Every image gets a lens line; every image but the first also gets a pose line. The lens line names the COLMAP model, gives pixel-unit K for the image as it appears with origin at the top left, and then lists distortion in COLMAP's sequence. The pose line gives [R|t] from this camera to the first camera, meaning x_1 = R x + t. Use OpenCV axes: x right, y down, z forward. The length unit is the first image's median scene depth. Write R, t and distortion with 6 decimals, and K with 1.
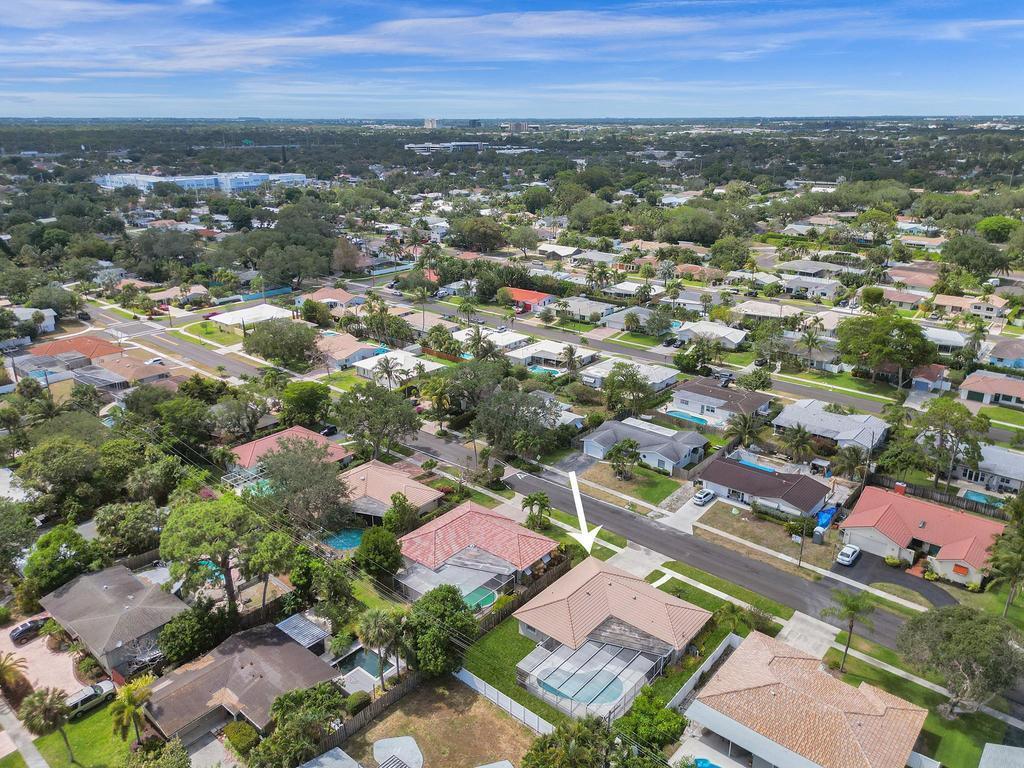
lens RADIAL K [[734.0, 0, 500.8], [0, 734.0, 382.9], [0, 0, 1]] dist [0.087310, -0.080364]
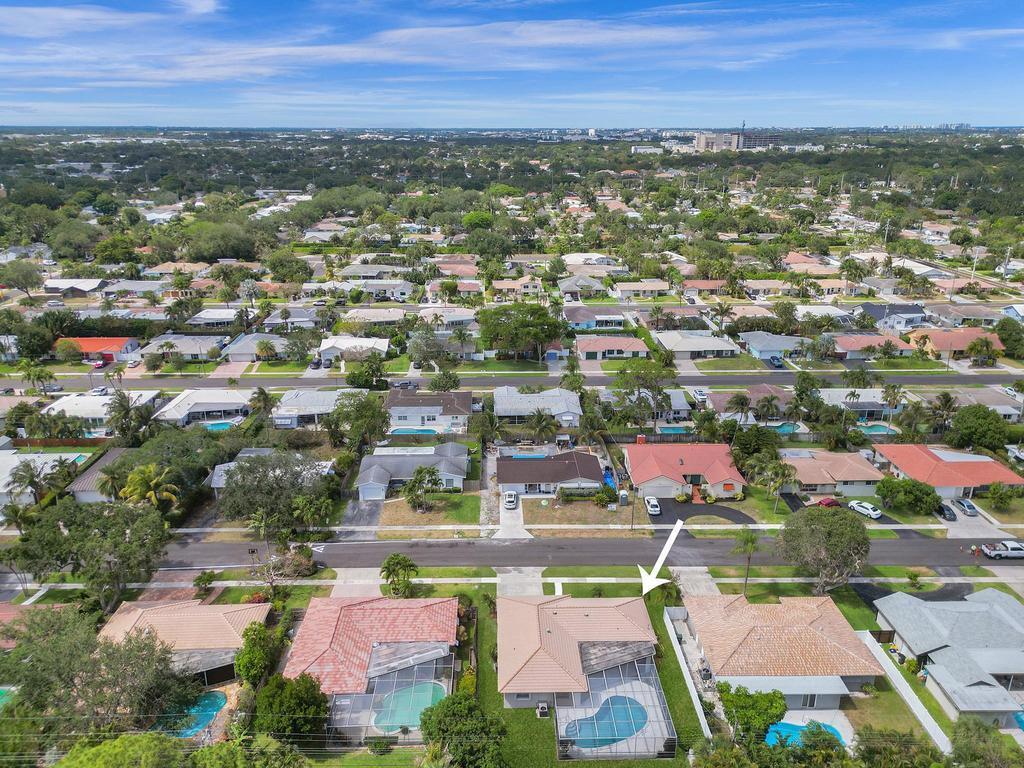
lens RADIAL K [[734.0, 0, 500.8], [0, 734.0, 382.9], [0, 0, 1]] dist [0.087310, -0.080364]
pose [[0.746437, -0.218610, 0.628524, -0.253987], [0.226027, 0.971637, 0.069520, -0.057087], [-0.625895, 0.090171, 0.774677, 0.159060]]
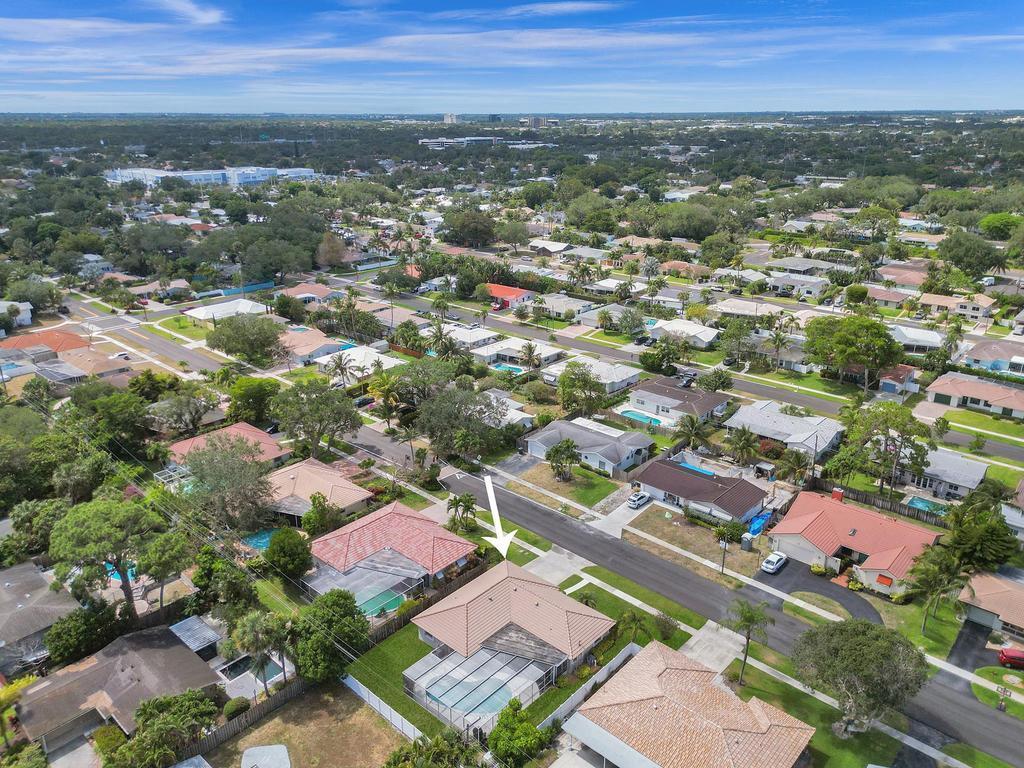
lens RADIAL K [[732.4, 0, 498.4], [0, 732.4, 388.5], [0, 0, 1]] dist [0.086774, -0.079538]
pose [[0.999573, 0.009519, -0.027642, 0.086174], [-0.009151, 0.999868, 0.013407, -0.003376], [0.027766, -0.013148, 0.999528, 0.018574]]
